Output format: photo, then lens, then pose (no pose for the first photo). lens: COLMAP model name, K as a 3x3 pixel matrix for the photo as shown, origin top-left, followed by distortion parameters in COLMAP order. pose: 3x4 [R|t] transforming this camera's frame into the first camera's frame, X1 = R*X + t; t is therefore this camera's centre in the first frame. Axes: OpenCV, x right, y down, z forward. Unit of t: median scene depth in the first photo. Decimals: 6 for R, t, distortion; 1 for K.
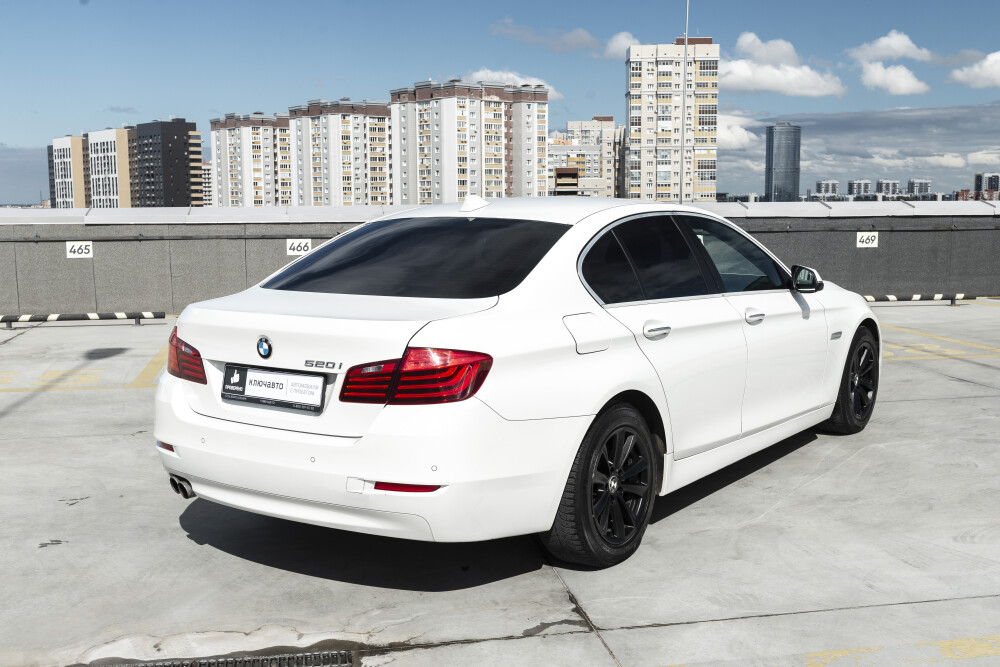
lens RADIAL K [[1125.9, 0, 500.0], [0, 1125.9, 333.5], [0, 0, 1]] dist [0.008865, 0.003465]
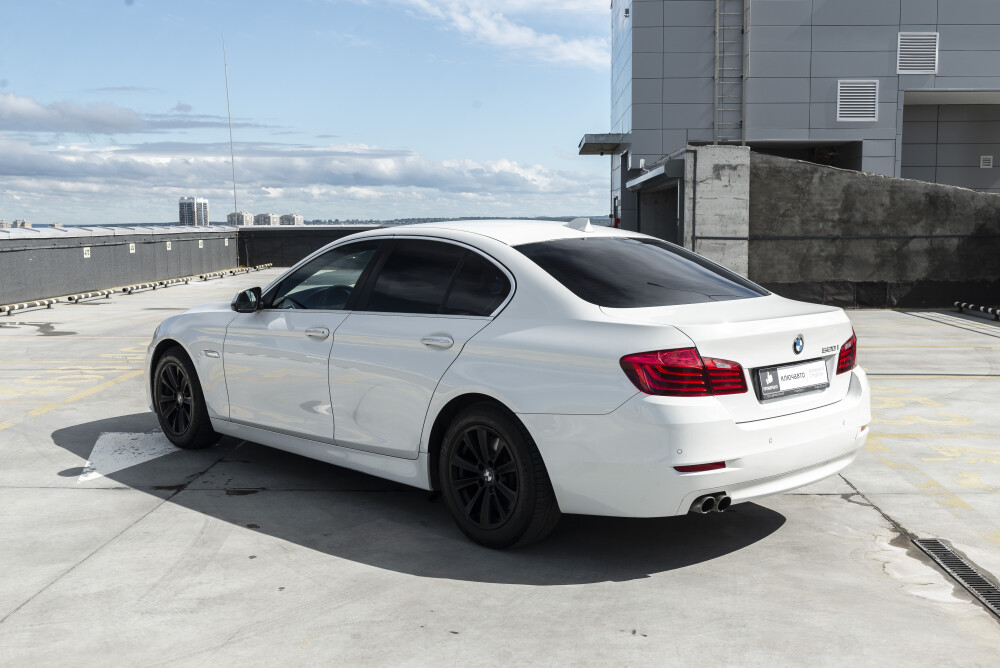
lens RADIAL K [[1125.9, 0, 500.0], [0, 1125.9, 334.0], [0, 0, 1]] dist [0.008865, 0.003465]
pose [[0.189803, -0.091863, 0.977515, -1.456822], [0.113258, 0.991015, 0.071141, -0.120772], [-0.975268, 0.097209, 0.198502, 1.101392]]
